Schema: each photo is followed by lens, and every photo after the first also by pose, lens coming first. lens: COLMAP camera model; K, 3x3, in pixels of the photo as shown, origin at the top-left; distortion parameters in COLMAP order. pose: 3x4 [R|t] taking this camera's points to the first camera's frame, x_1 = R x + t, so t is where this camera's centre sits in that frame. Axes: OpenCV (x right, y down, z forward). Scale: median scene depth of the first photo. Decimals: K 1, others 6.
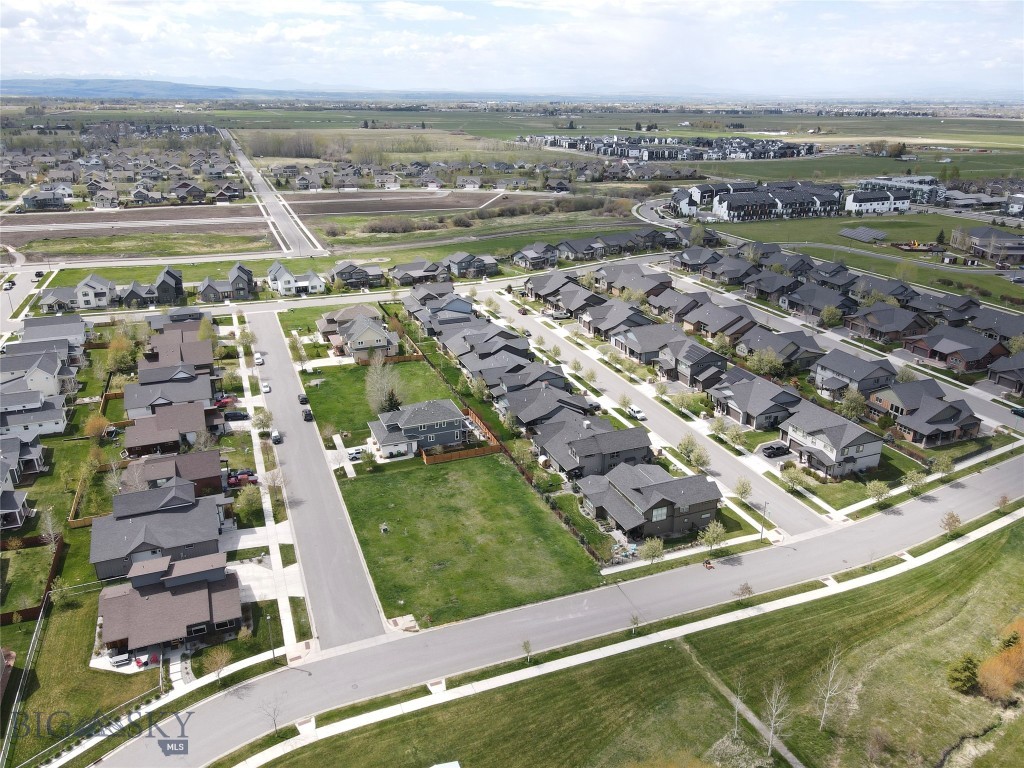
lens RADIAL K [[748.7, 0, 514.0], [0, 748.7, 381.3], [0, 0, 1]] dist [0.005137, 0.022788]
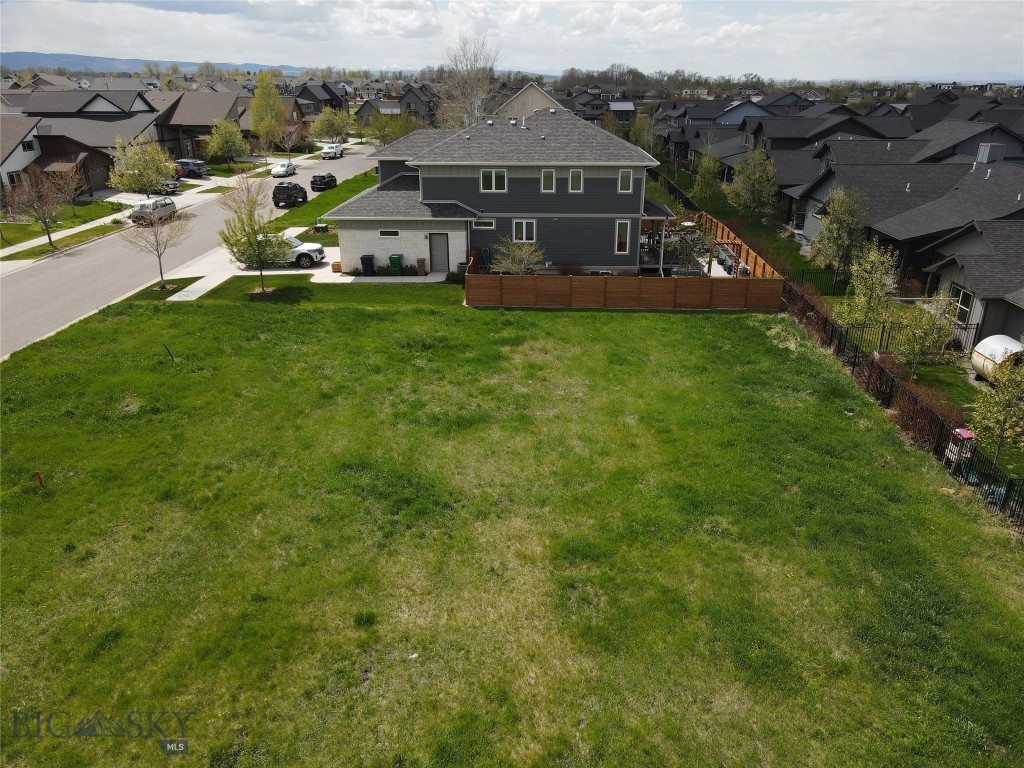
lens RADIAL K [[748.7, 0, 514.0], [0, 748.7, 381.3], [0, 0, 1]] dist [0.005137, 0.022788]
pose [[0.913415, 0.151370, -0.377837, -0.002640], [-0.147570, 0.988275, 0.039178, 0.120016], [0.379338, 0.019971, 0.925043, 0.750361]]
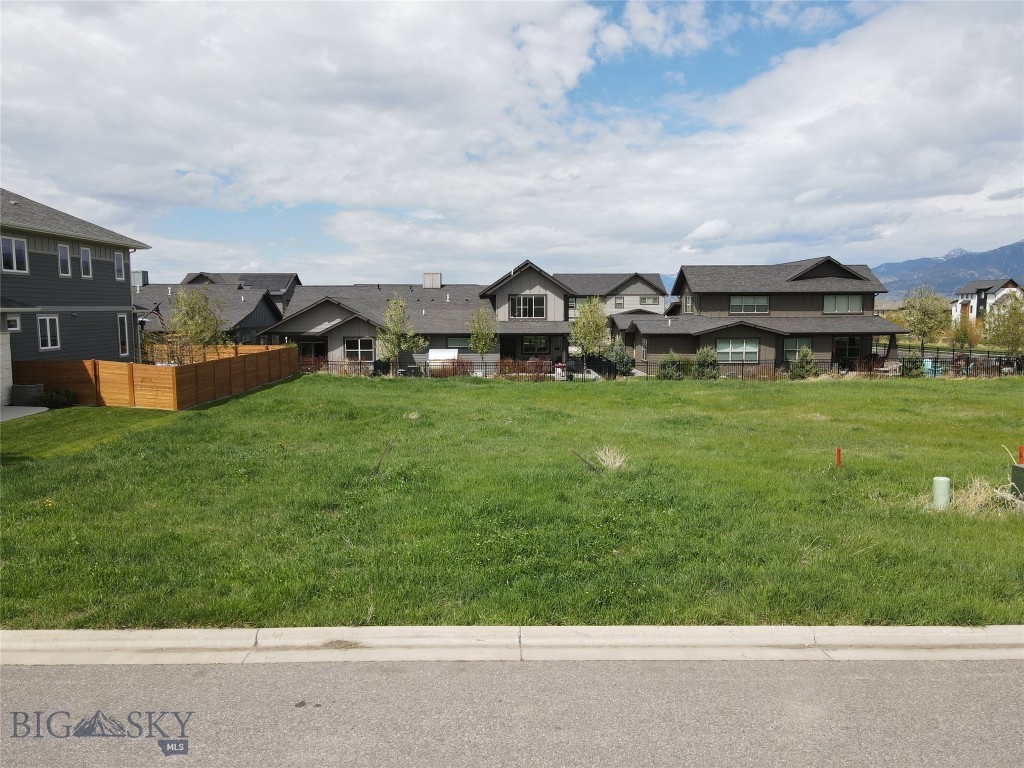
lens RADIAL K [[748.7, 0, 514.0], [0, 748.7, 381.3], [0, 0, 1]] dist [0.005137, 0.022788]
pose [[0.350590, -0.092487, 0.931951, -0.243831], [0.343541, 0.938443, -0.036105, 0.133092], [-0.871244, 0.332822, 0.360781, 0.841678]]
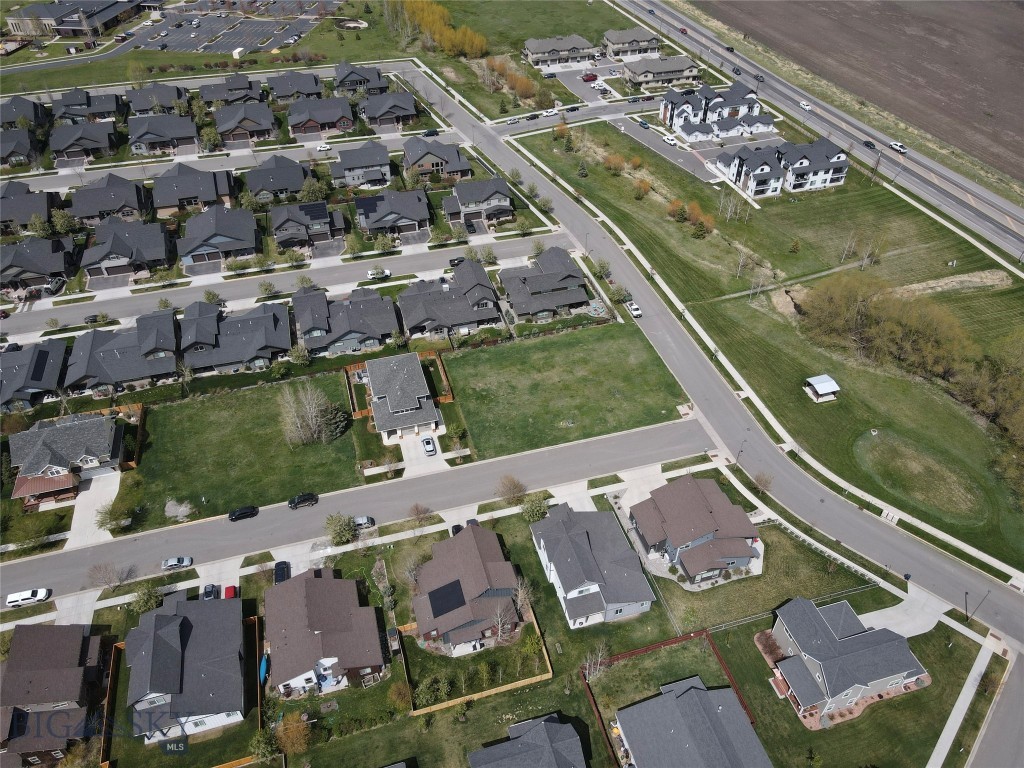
lens RADIAL K [[748.7, 0, 514.0], [0, 748.7, 381.3], [0, 0, 1]] dist [0.005137, 0.022788]
pose [[0.094603, -0.654173, 0.750405, -0.838389], [0.365146, 0.724051, 0.585165, -0.466835], [-0.926131, 0.218649, 0.307366, 0.582109]]
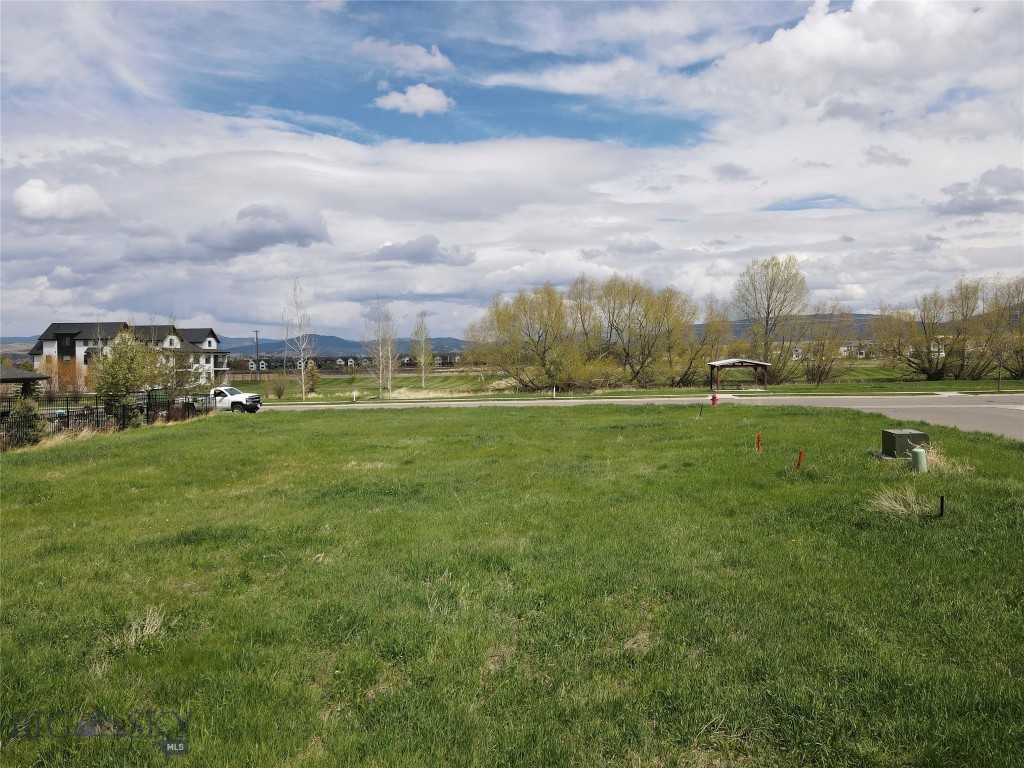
lens RADIAL K [[748.7, 0, 514.0], [0, 748.7, 381.3], [0, 0, 1]] dist [0.005137, 0.022788]
pose [[-0.882684, -0.005851, 0.469931, -0.144066], [0.179099, 0.920279, 0.347865, 0.099738], [-0.434503, 0.391220, -0.811267, 0.944668]]
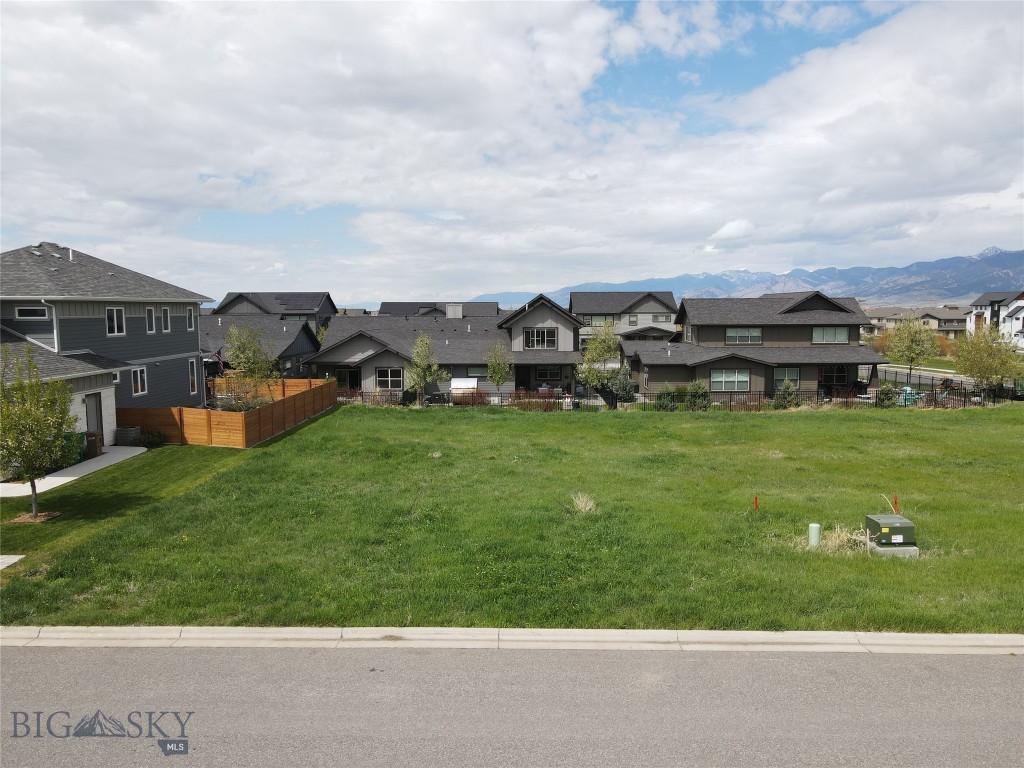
lens RADIAL K [[748.7, 0, 514.0], [0, 748.7, 381.3], [0, 0, 1]] dist [0.005137, 0.022788]
pose [[0.381000, -0.091445, 0.920042, -0.274365], [0.340583, 0.939003, -0.047710, 0.124915], [-0.859559, 0.331528, 0.388904, 0.820243]]
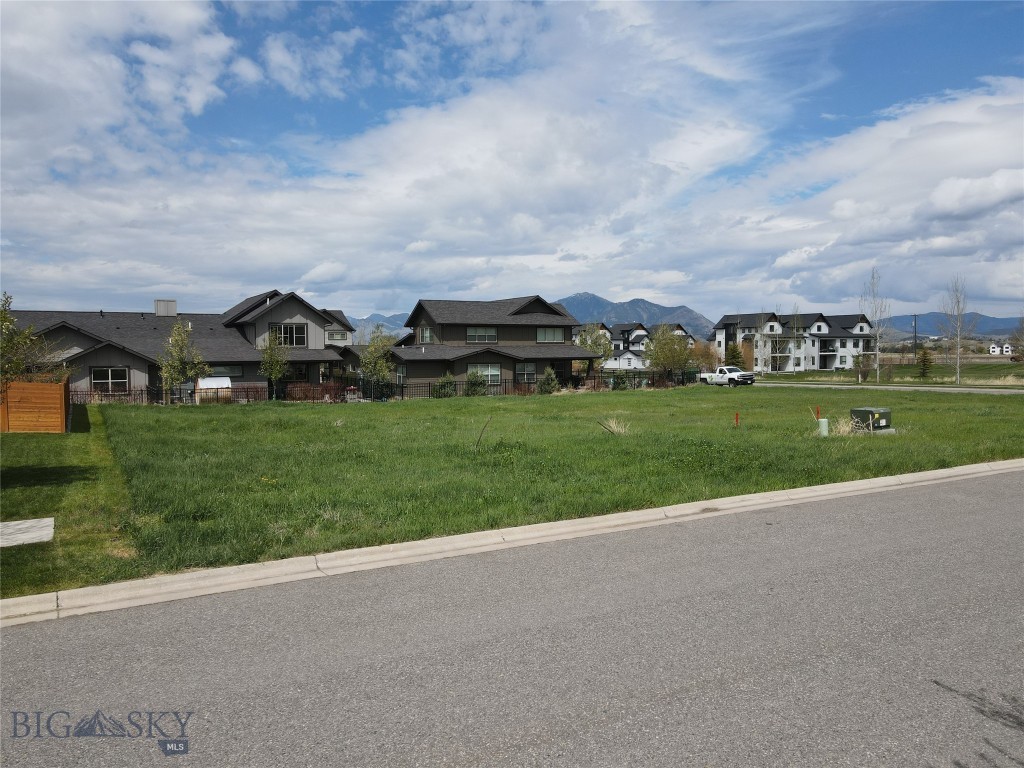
lens RADIAL K [[748.3, 0, 514.9], [0, 748.3, 397.1], [0, 0, 1]] dist [0.004093, 0.027908]
pose [[-0.151312, -0.062667, 0.986498, -0.276449], [0.365856, 0.923566, 0.114785, 0.116030], [-0.918289, 0.378284, -0.116820, 0.902767]]
